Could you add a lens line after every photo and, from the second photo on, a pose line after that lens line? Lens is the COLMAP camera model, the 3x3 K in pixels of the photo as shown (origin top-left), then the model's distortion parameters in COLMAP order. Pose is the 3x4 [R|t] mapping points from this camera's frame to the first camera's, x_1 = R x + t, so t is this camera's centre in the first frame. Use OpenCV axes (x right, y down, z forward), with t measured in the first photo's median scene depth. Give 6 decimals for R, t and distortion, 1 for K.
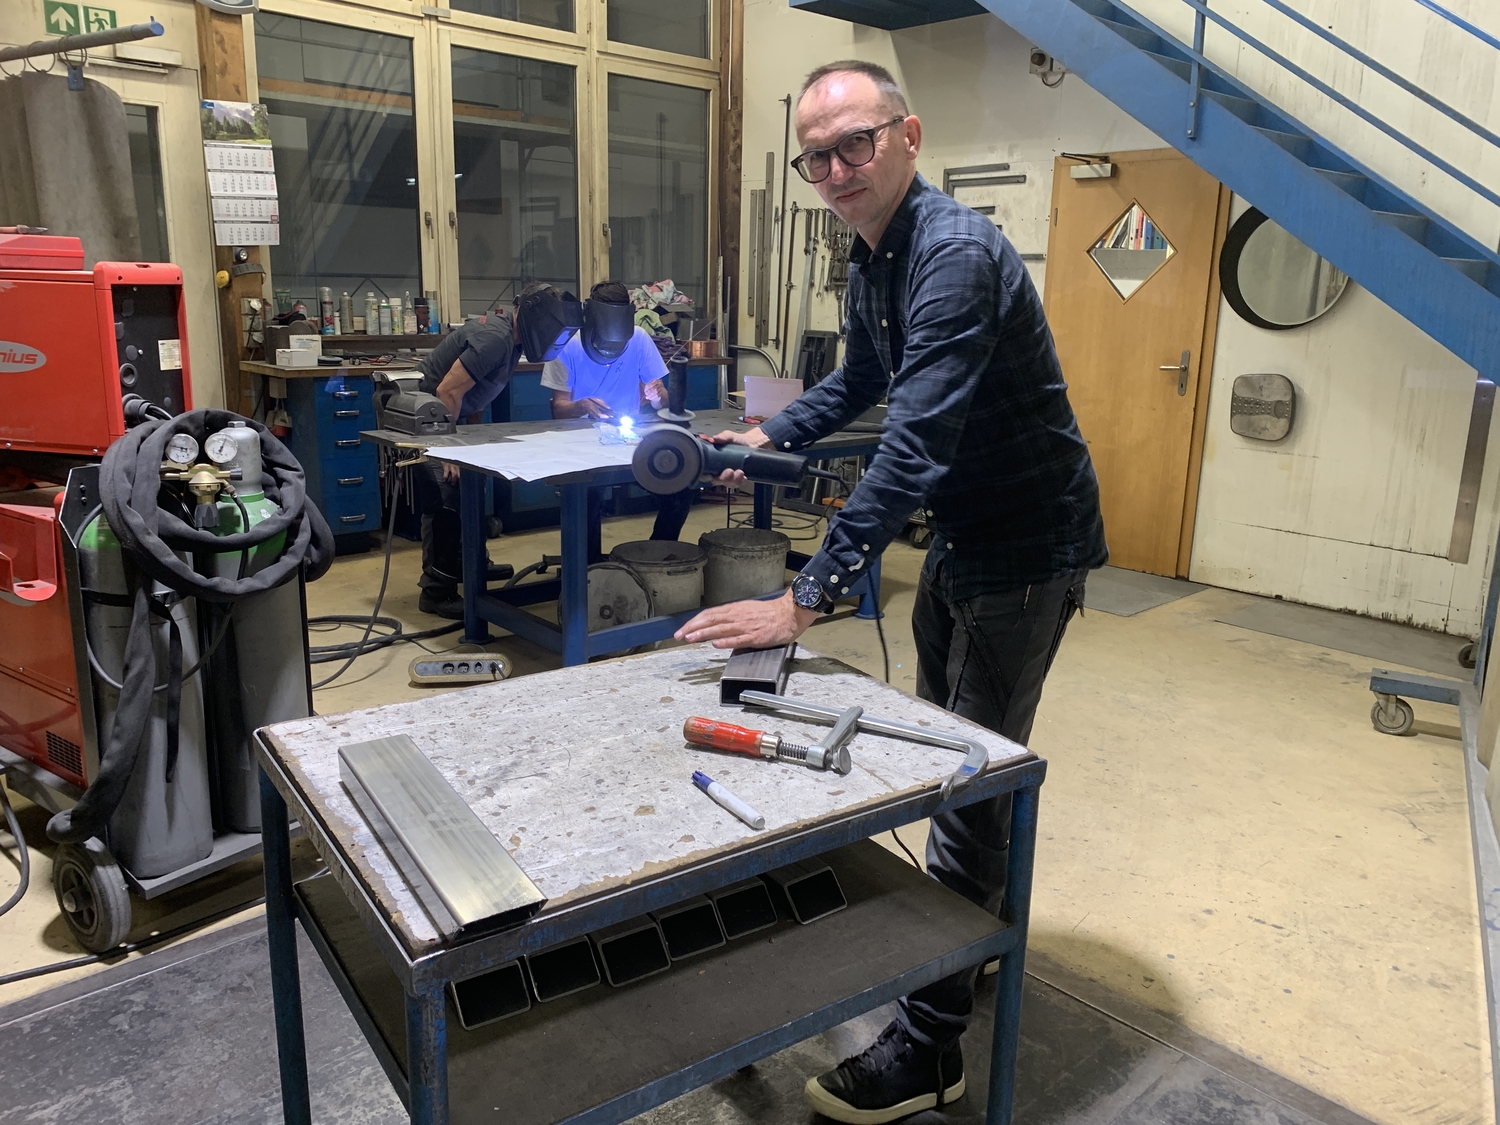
lens RADIAL K [[1128.3, 0, 751.1], [0, 1128.3, 543.2], [0, 0, 1]] dist [0.009376, -0.008813]
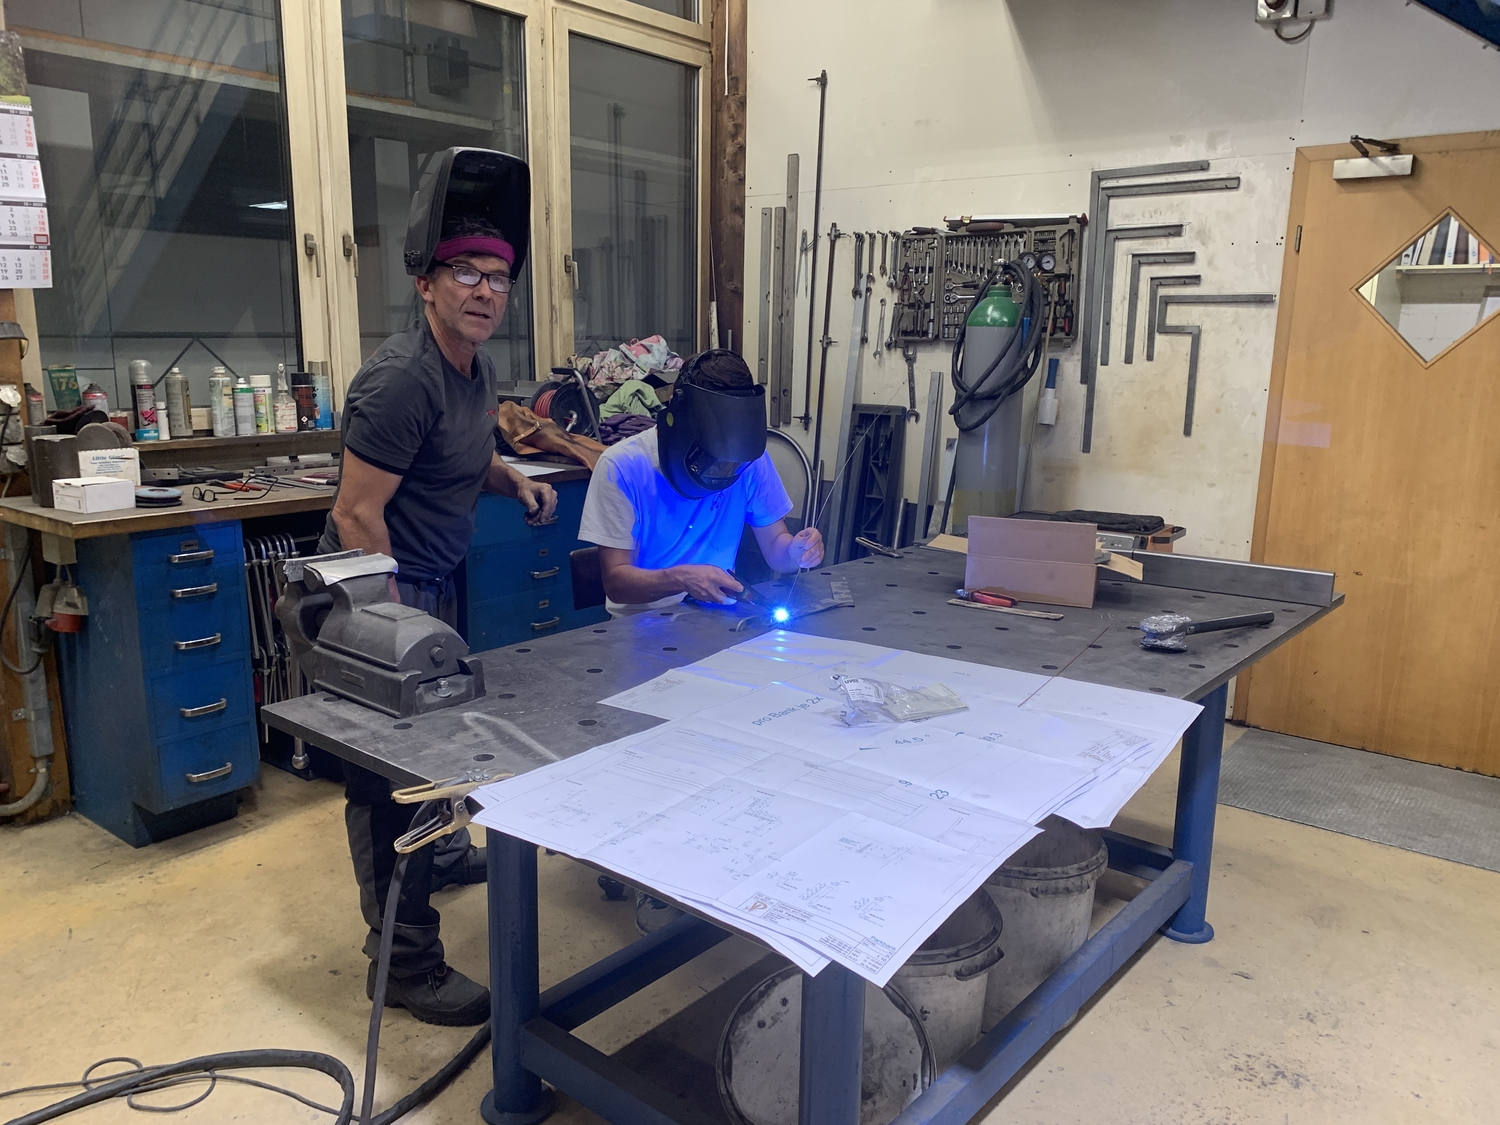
lens RADIAL K [[1115.0, 0, 713.6], [0, 1115.0, 560.7], [0, 0, 1]] dist [0.002522, 0.008958]
pose [[0.990509, -0.039104, 0.131765, -0.153682], [0.041652, 0.998994, -0.016638, -0.095145], [-0.130982, 0.021968, 0.991141, 0.368732]]
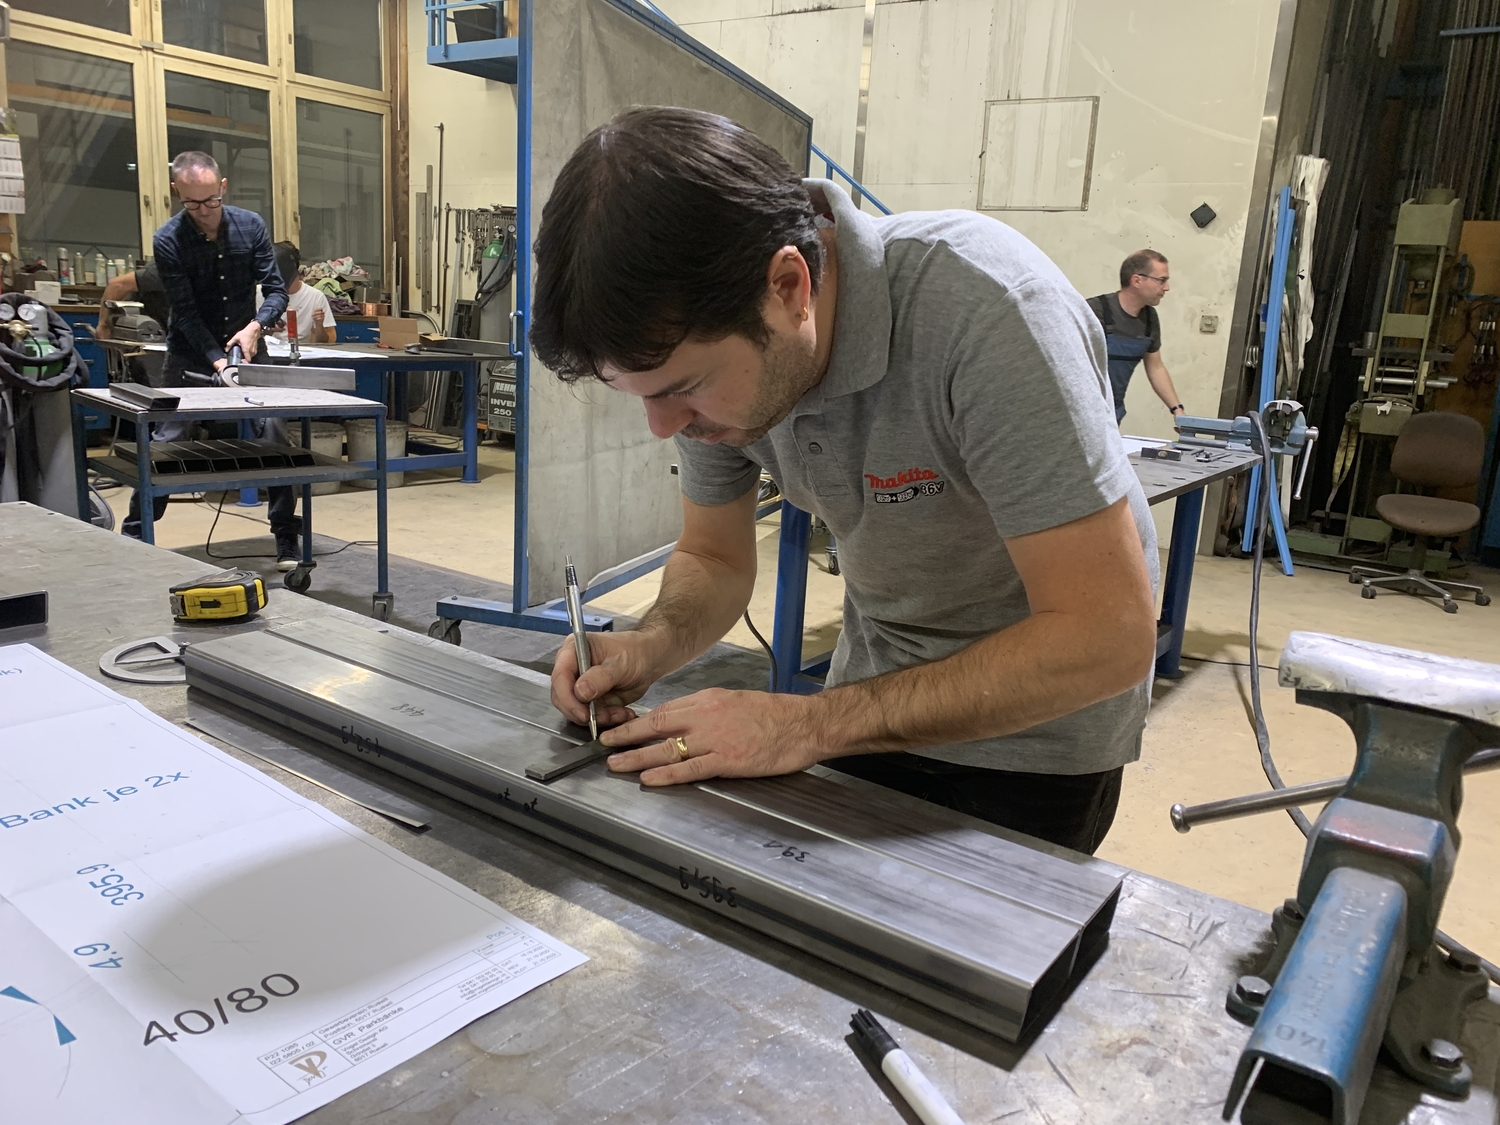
lens RADIAL K [[1147.1, 0, 759.7], [0, 1147.1, 542.4], [0, 0, 1]] dist [0.016150, -0.008047]
pose [[0.978762, -0.008232, 0.204836, 0.133045], [0.010485, 0.999896, -0.009914, 0.130529], [-0.204733, 0.011851, 0.978746, -0.450741]]
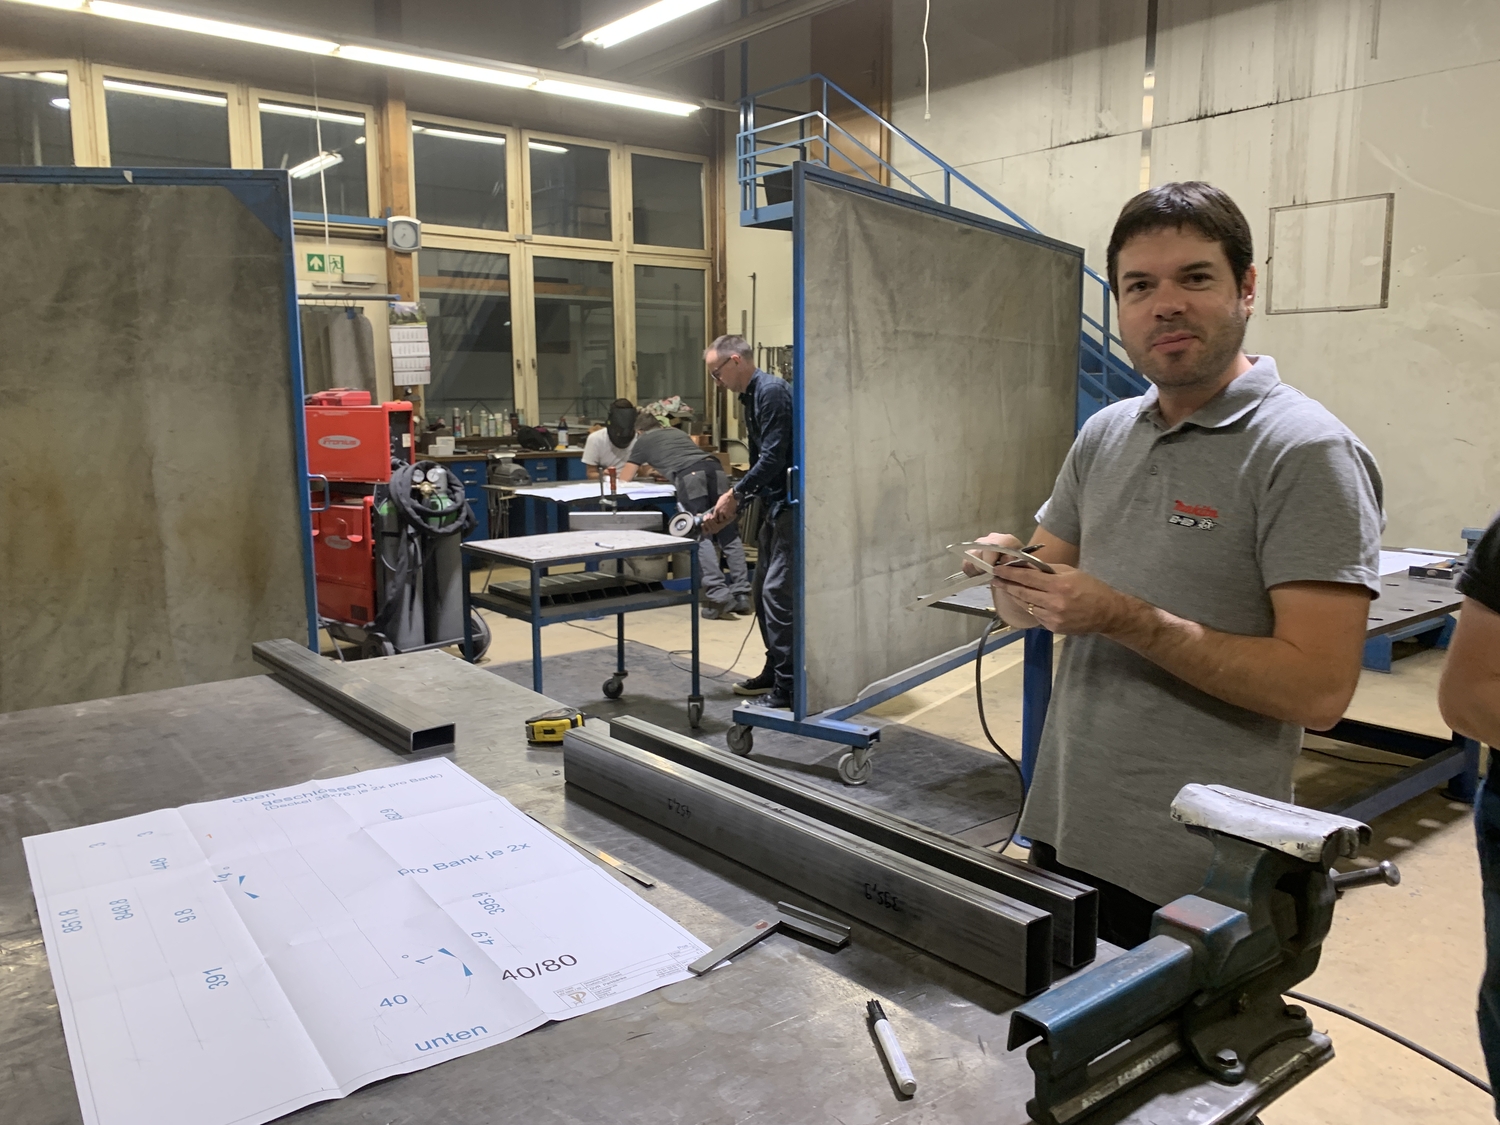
lens RADIAL K [[1141.1, 0, 739.5], [0, 1141.1, 543.7], [0, 0, 1]] dist [0.093013, -0.138022]
pose [[0.995829, -0.019721, -0.089080, 0.160227], [0.011418, 0.995621, -0.092780, 0.116681], [0.090520, 0.091376, 0.991694, -0.541481]]
